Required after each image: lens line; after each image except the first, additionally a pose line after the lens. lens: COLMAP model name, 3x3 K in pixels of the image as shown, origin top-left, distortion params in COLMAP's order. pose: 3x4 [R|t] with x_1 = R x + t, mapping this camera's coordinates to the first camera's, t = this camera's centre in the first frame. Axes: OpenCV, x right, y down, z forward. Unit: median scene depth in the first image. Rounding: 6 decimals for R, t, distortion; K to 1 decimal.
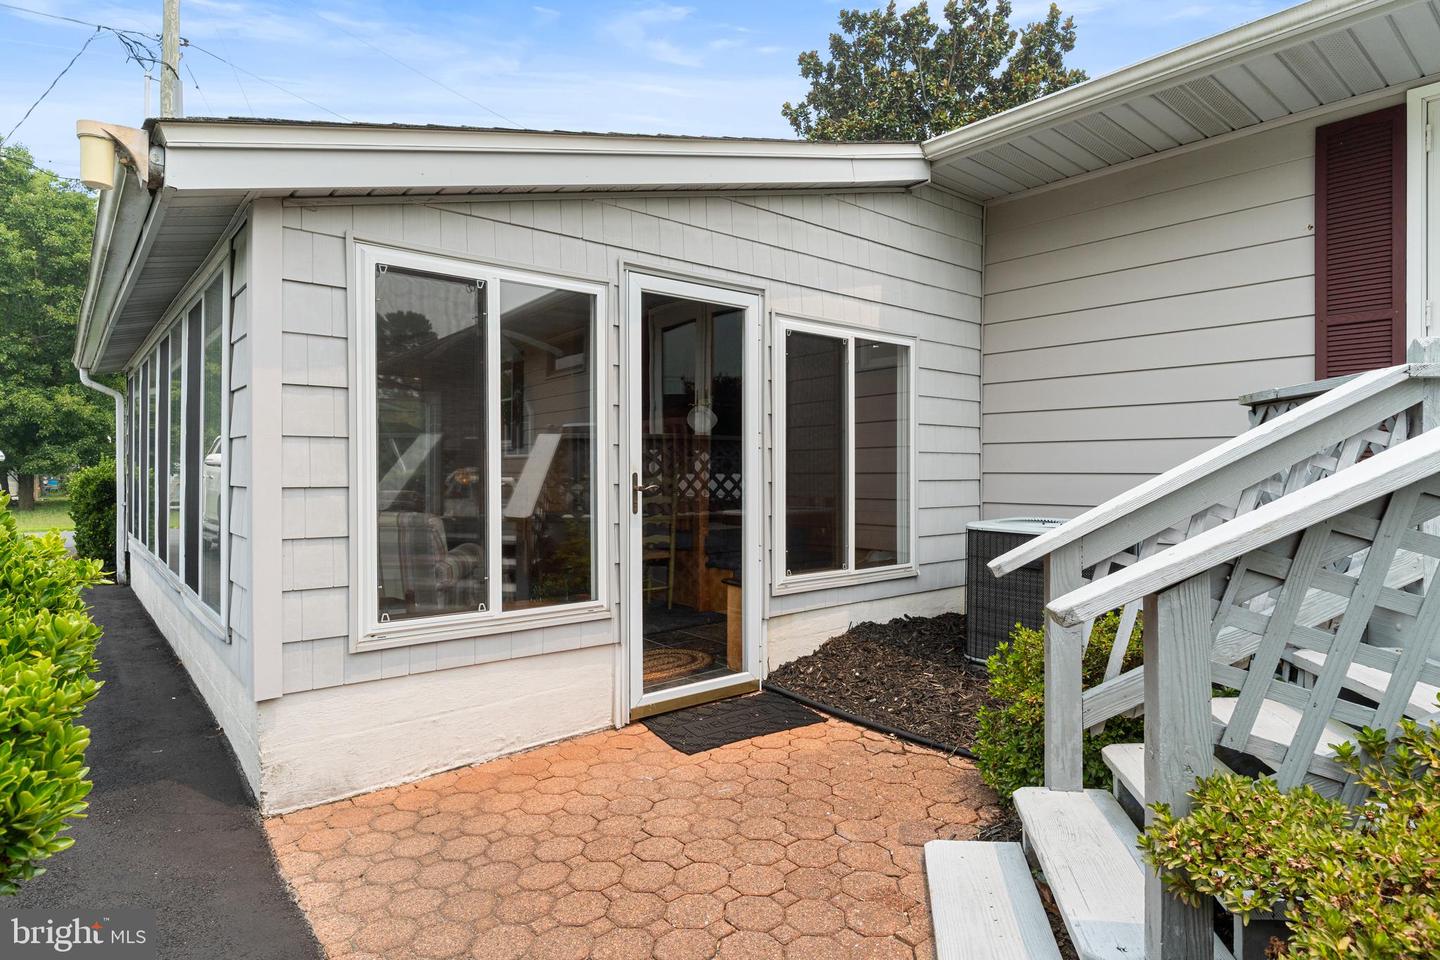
lens RADIAL K [[805.6, 0, 722.9], [0, 805.6, 476.8], [0, 0, 1]] dist [-0.007171, -0.001551]
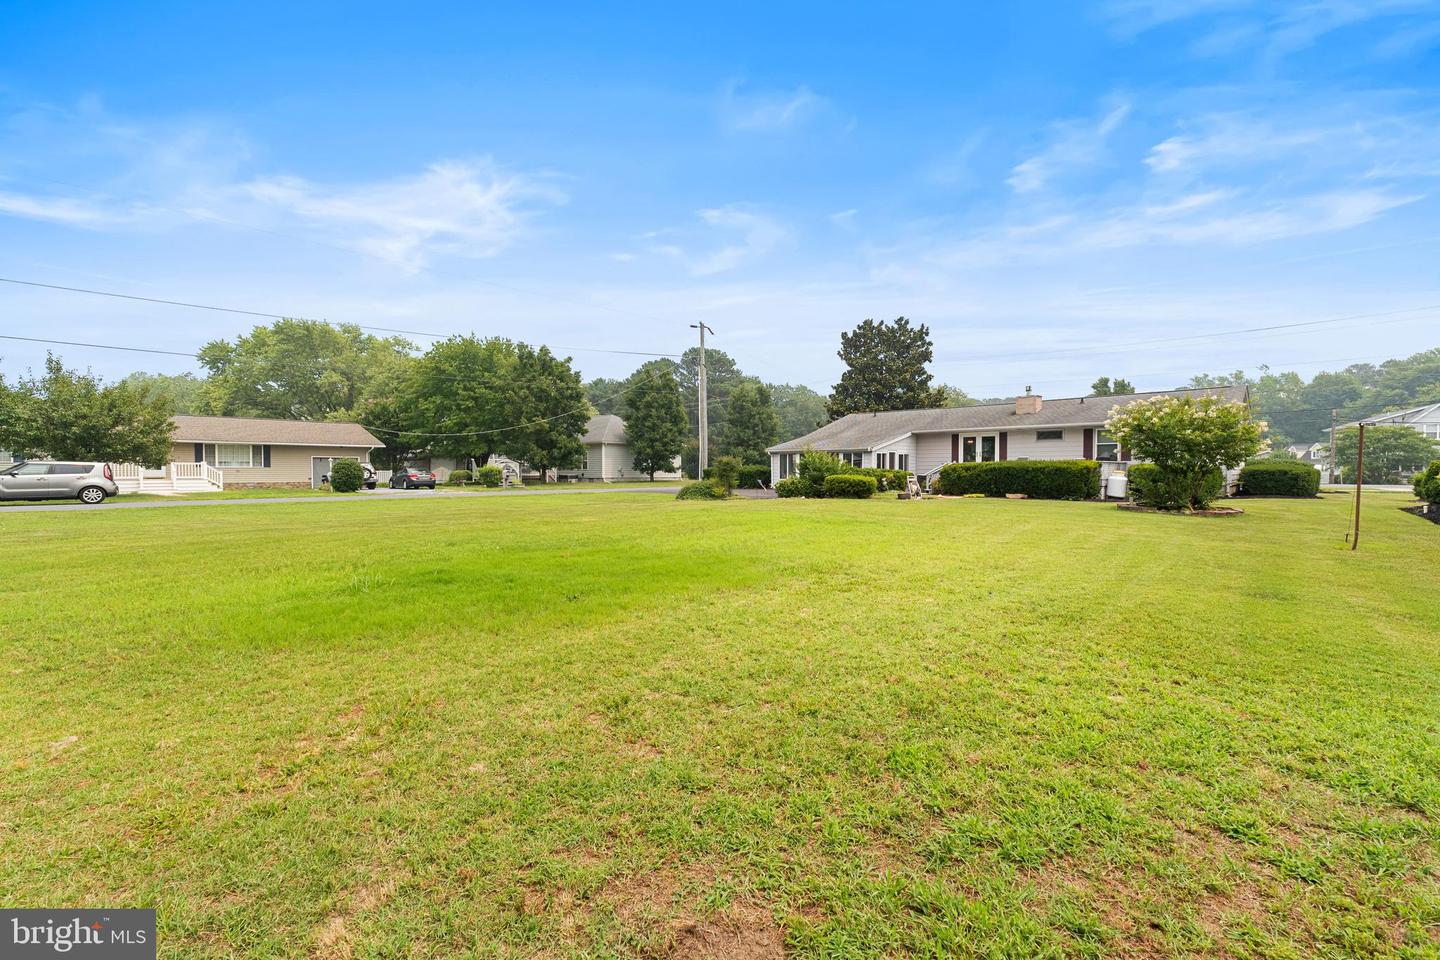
lens RADIAL K [[618.6, 0, 716.9], [0, 618.6, 482.4], [0, 0, 1]] dist [-0.005380, -0.000065]
pose [[0.996414, 0.000441, 0.084615, -2.060280], [-0.001592, 0.999907, 0.013536, 0.042414], [-0.084601, -0.013622, 0.996322, -4.694329]]
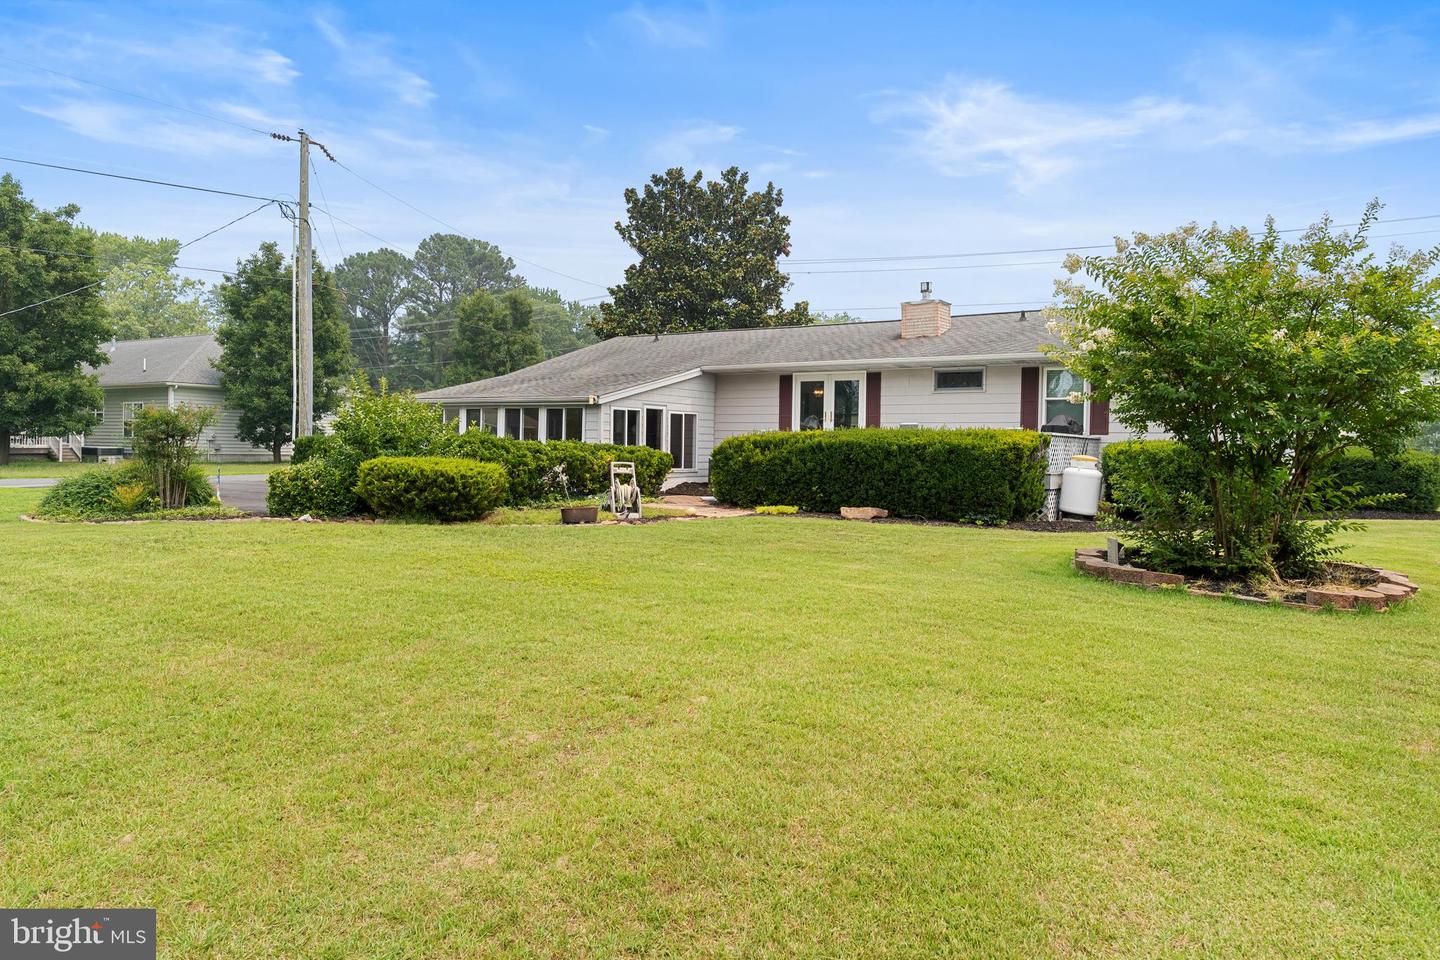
lens RADIAL K [[927.3, 0, 734.3], [0, 927.3, 472.4], [0, 0, 1]] dist [-0.015954, -0.000580]
pose [[0.956689, 0.008661, 0.290982, -0.842121], [-0.015294, 0.999672, 0.020528, 0.026839], [-0.290708, -0.024090, 0.956508, -3.154168]]
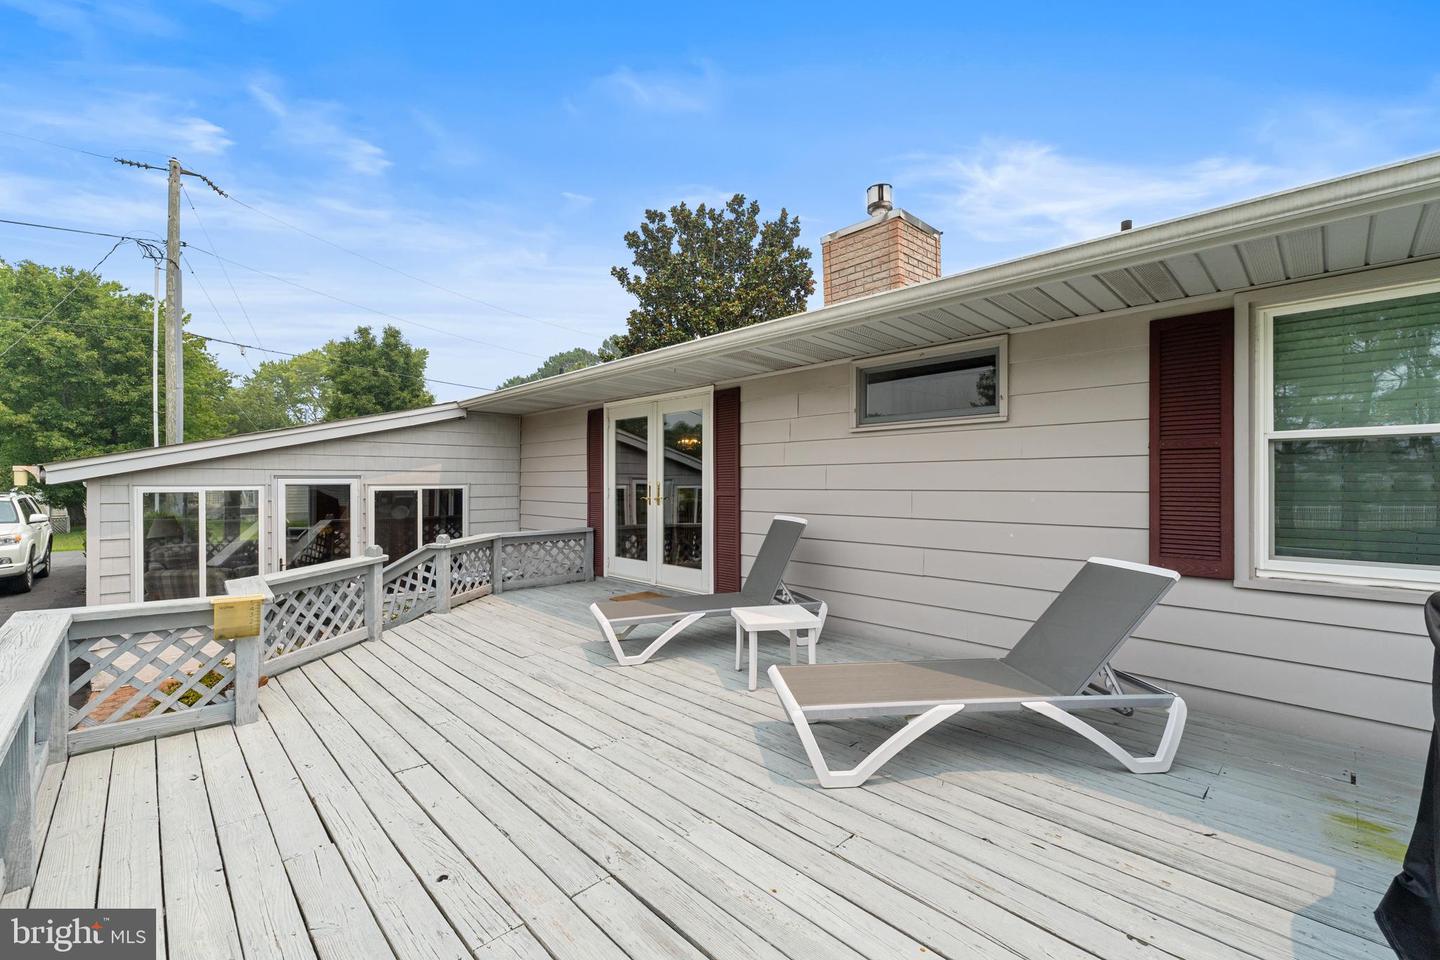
lens RADIAL K [[618.6, 0, 730.9], [0, 618.6, 483.4], [0, 0, 1]] dist [-0.005380, -0.000065]
pose [[0.997833, -0.001488, 0.065784, 0.775183], [0.001801, 0.999987, -0.004708, -0.151850], [-0.065776, 0.004816, 0.997823, -0.668454]]
